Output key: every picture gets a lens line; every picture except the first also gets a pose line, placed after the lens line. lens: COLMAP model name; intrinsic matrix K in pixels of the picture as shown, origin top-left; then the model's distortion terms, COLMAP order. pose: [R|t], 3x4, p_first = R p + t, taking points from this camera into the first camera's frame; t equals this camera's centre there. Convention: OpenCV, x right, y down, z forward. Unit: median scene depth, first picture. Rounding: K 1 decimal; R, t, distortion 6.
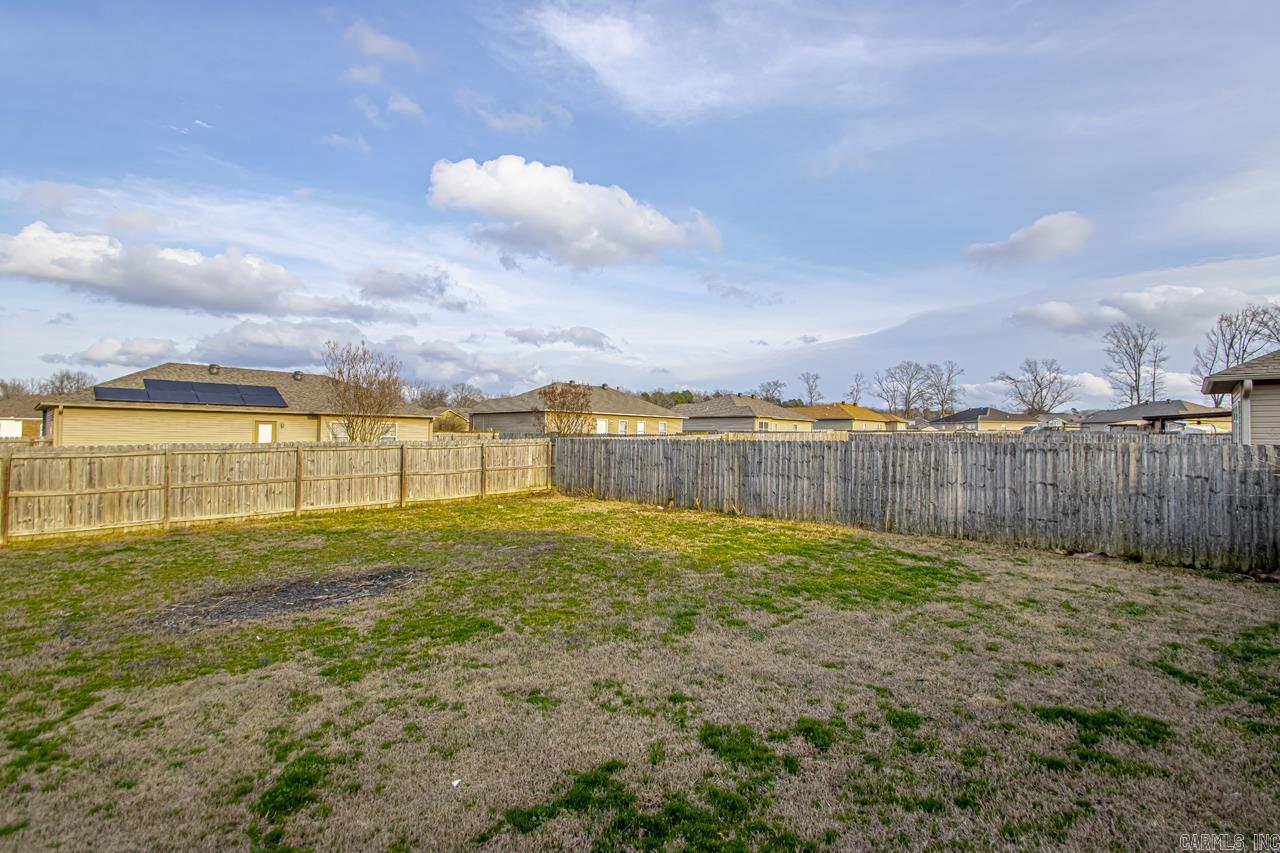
lens RADIAL K [[595.5, 0, 650.7], [0, 595.5, 425.6], [0, 0, 1]] dist [0.019174, -0.018529]
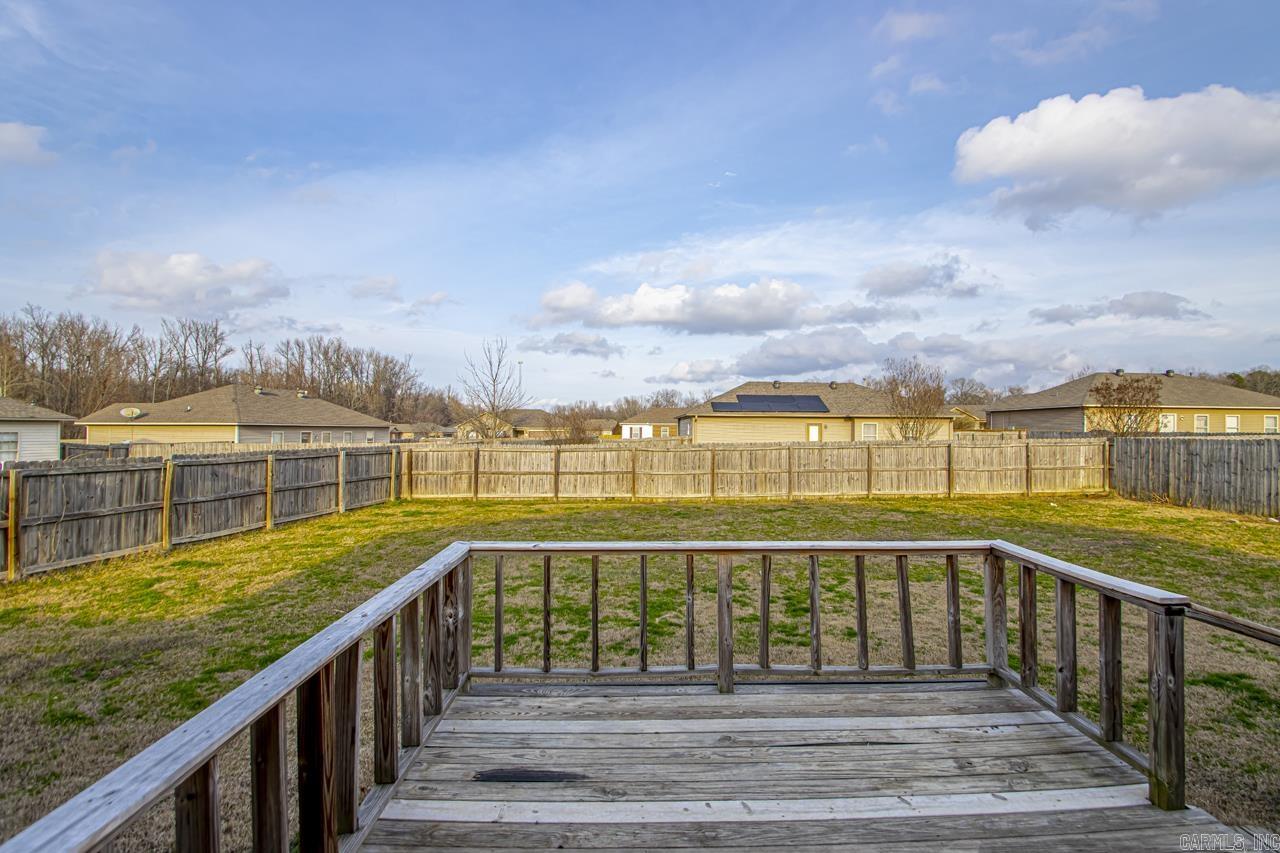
lens RADIAL K [[595.5, 0, 650.7], [0, 595.5, 425.6], [0, 0, 1]] dist [0.019174, -0.018529]
pose [[0.708432, -0.013539, -0.705649, -0.015646], [0.015393, 0.999875, -0.003731, -0.008565], [0.705611, -0.008219, 0.708552, -0.266053]]
